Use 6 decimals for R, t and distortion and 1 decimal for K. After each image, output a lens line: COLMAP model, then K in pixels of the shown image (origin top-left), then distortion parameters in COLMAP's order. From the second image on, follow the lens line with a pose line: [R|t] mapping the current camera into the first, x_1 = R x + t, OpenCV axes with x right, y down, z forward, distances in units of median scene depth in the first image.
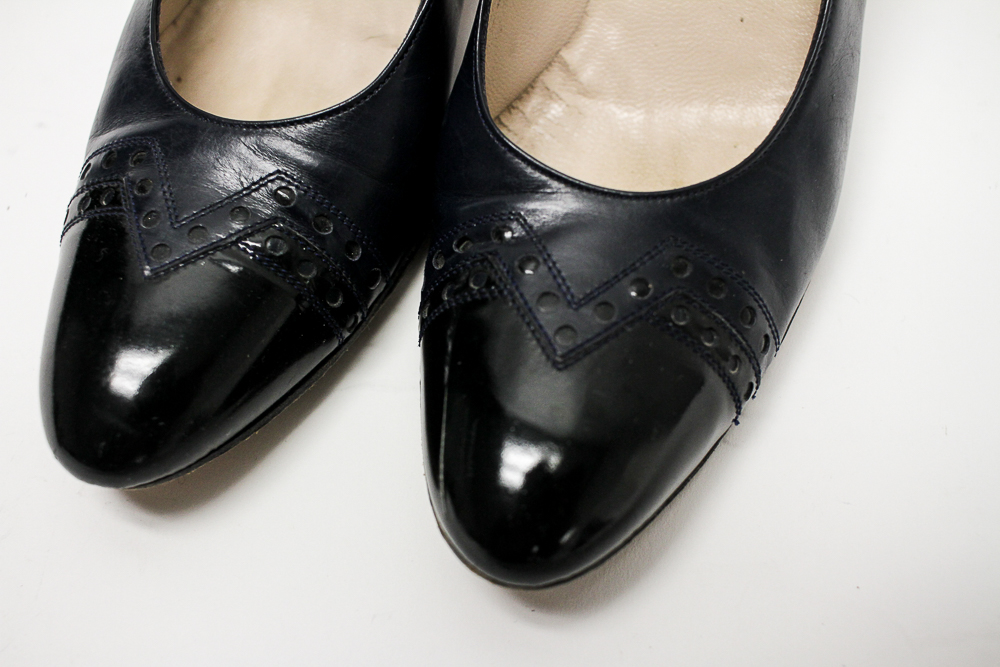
lens RADIAL K [[1197.7, 0, 499.7], [0, 1197.7, 331.9], [0, 0, 1]] dist [-0.104517, 0.000000]
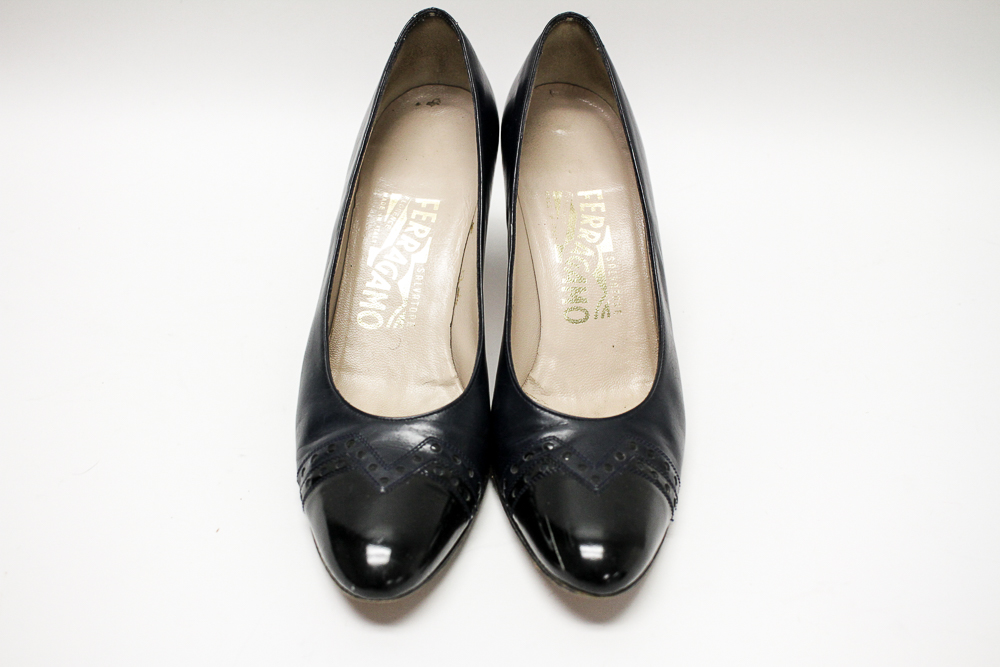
lens RADIAL K [[1197.7, 0, 500.3], [0, 1197.7, 333.9], [0, 0, 1]] dist [-0.104517, 0.000000]
pose [[0.955118, -0.119687, 0.270970, -0.595279], [0.210657, 0.917543, -0.337250, 0.407645], [-0.208263, 0.379195, 0.901575, -0.897068]]
